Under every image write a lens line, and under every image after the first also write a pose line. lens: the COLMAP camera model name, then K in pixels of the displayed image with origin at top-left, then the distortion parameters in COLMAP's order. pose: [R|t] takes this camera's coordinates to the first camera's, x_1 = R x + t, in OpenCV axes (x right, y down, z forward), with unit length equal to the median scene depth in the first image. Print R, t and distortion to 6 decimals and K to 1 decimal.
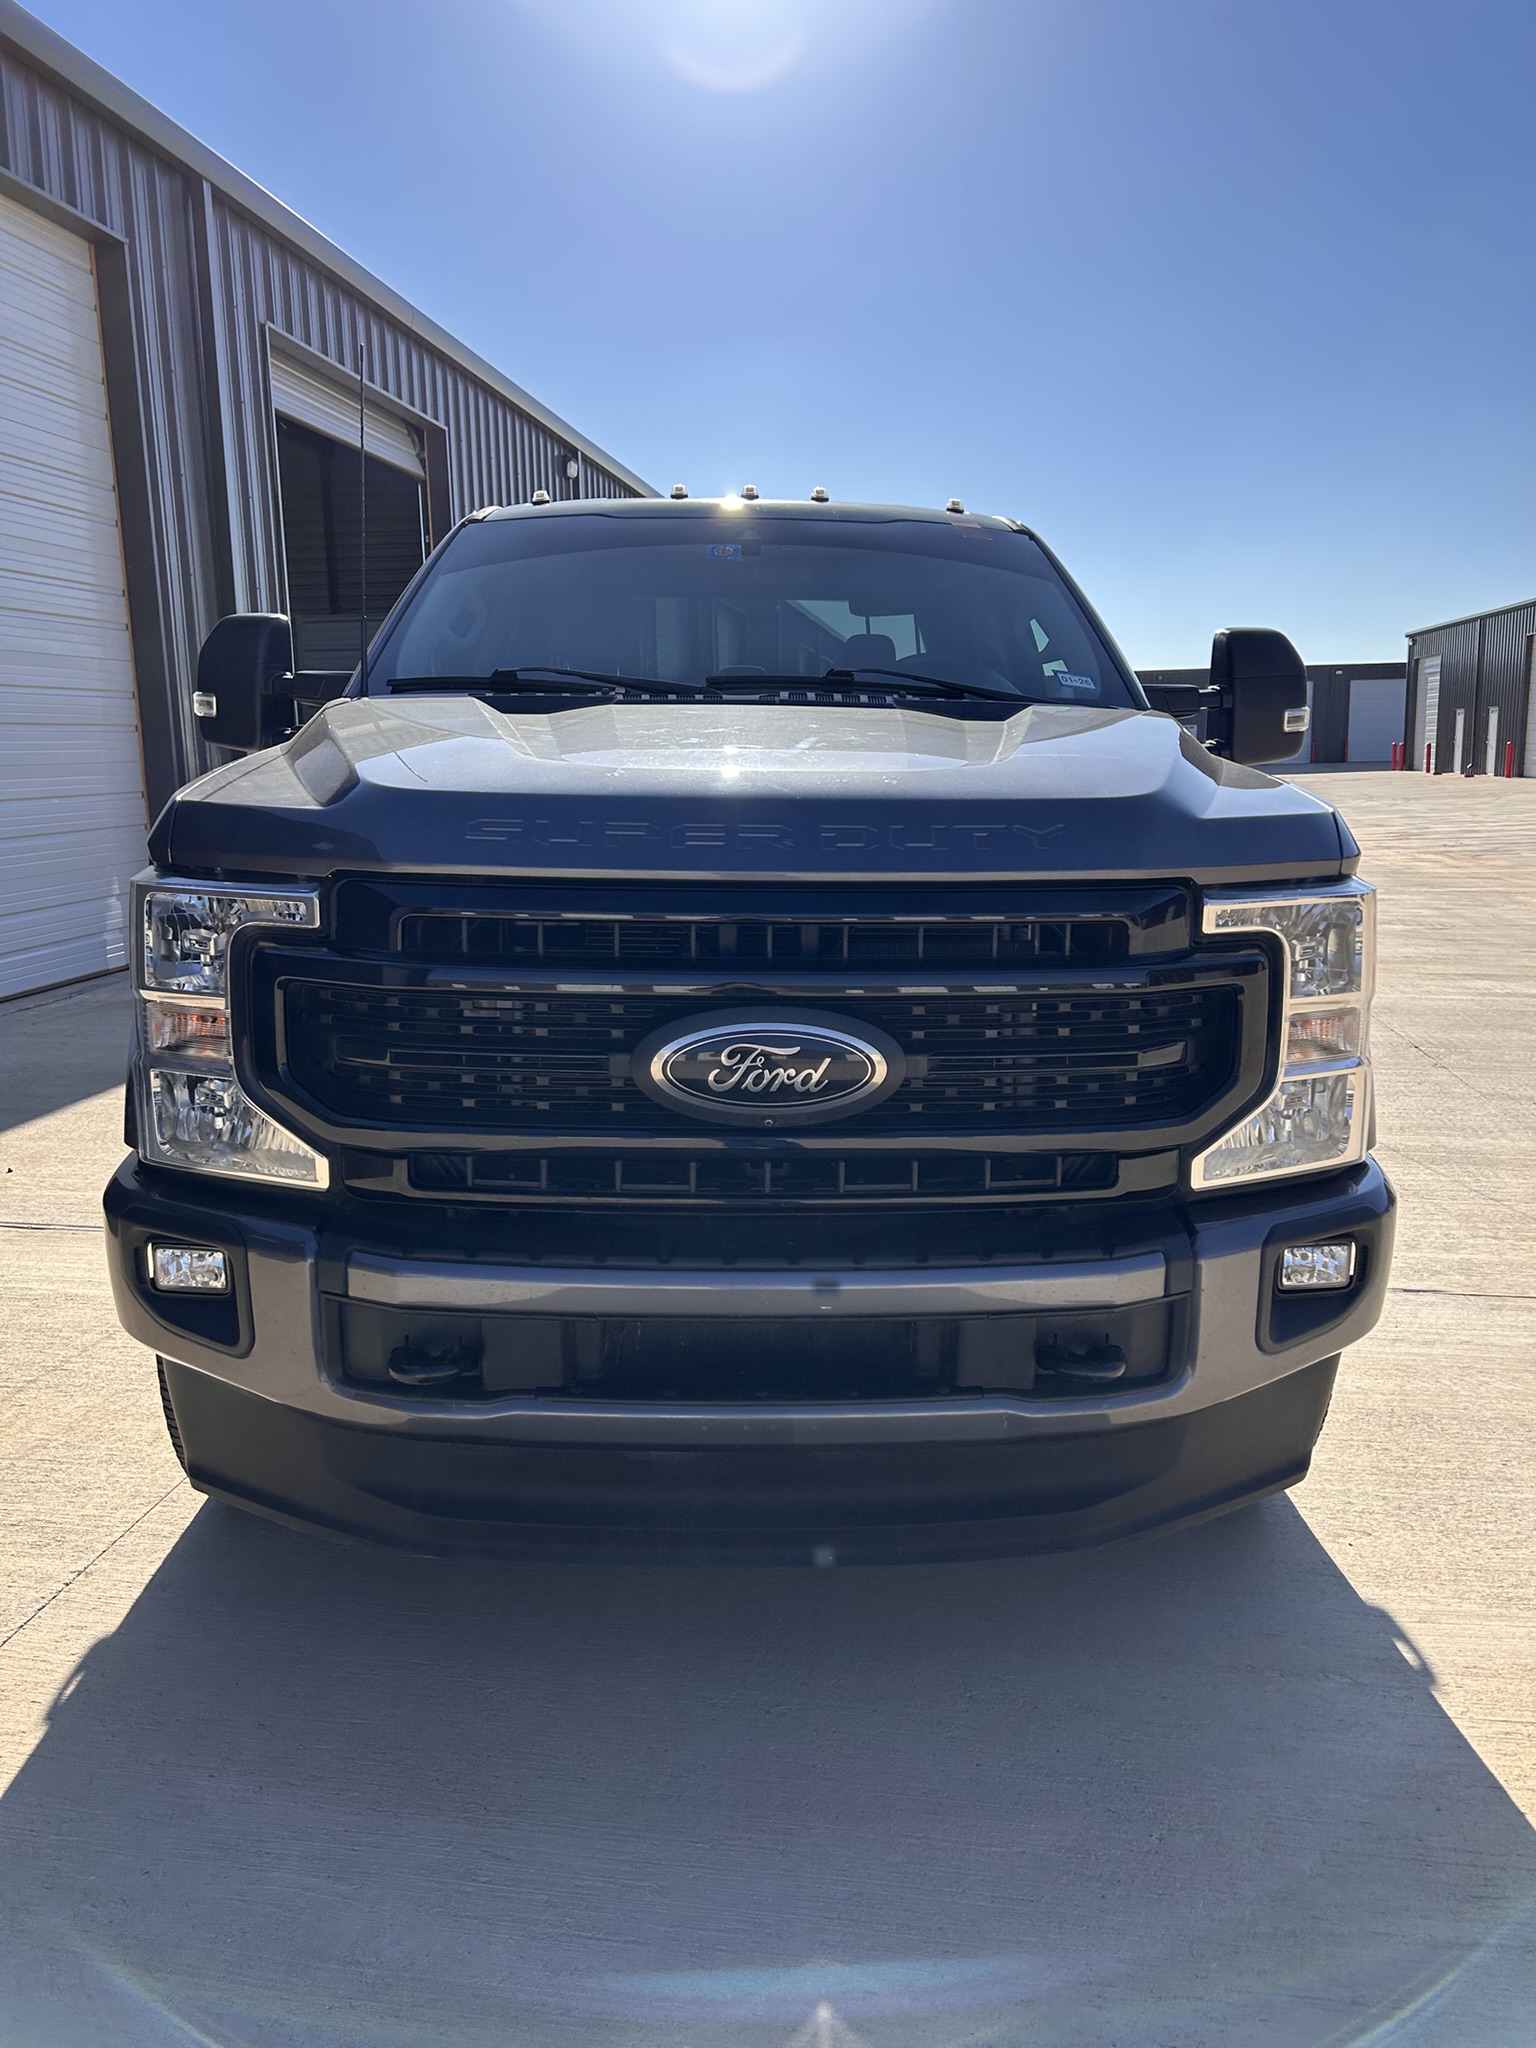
lens RADIAL K [[1503.0, 0, 768.0], [0, 1503.0, 1024.0], [0, 0, 1]] dist [0.008657, -0.000173]
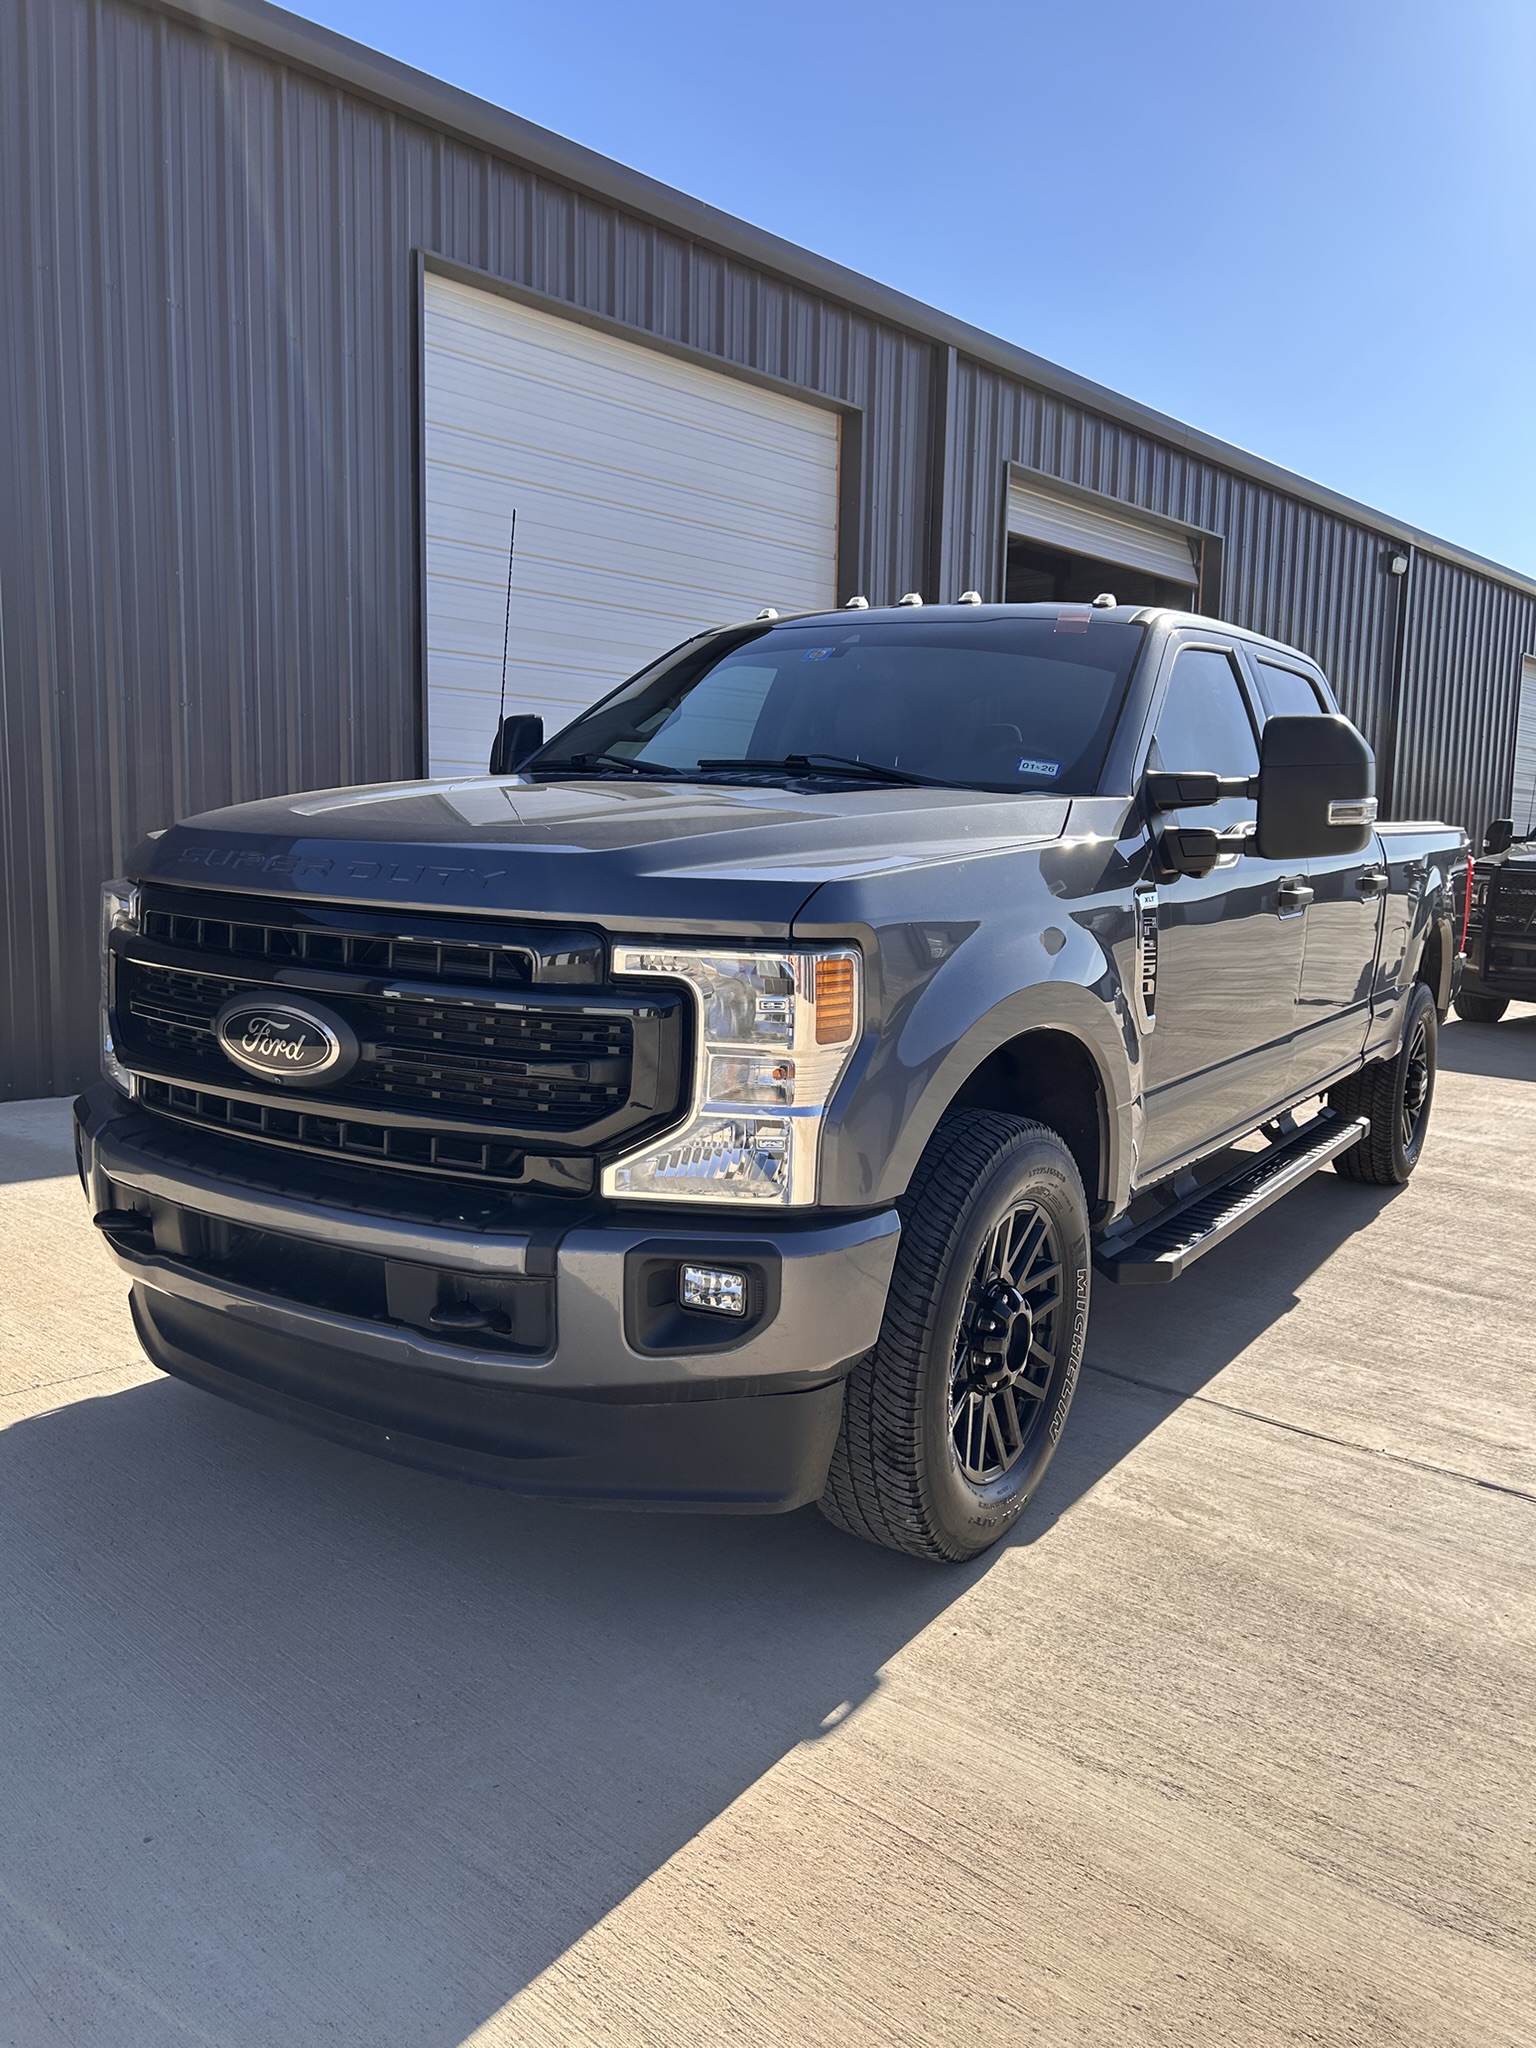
lens RADIAL K [[1544.1, 0, 768.0], [0, 1544.1, 1024.0], [0, 0, 1]] dist [0.016066, 0.000629]
pose [[0.822644, 0.091254, -0.561186, 0.990532], [-0.132645, 0.990602, -0.033365, 0.002991], [0.552867, 0.101886, 0.827017, 0.079767]]
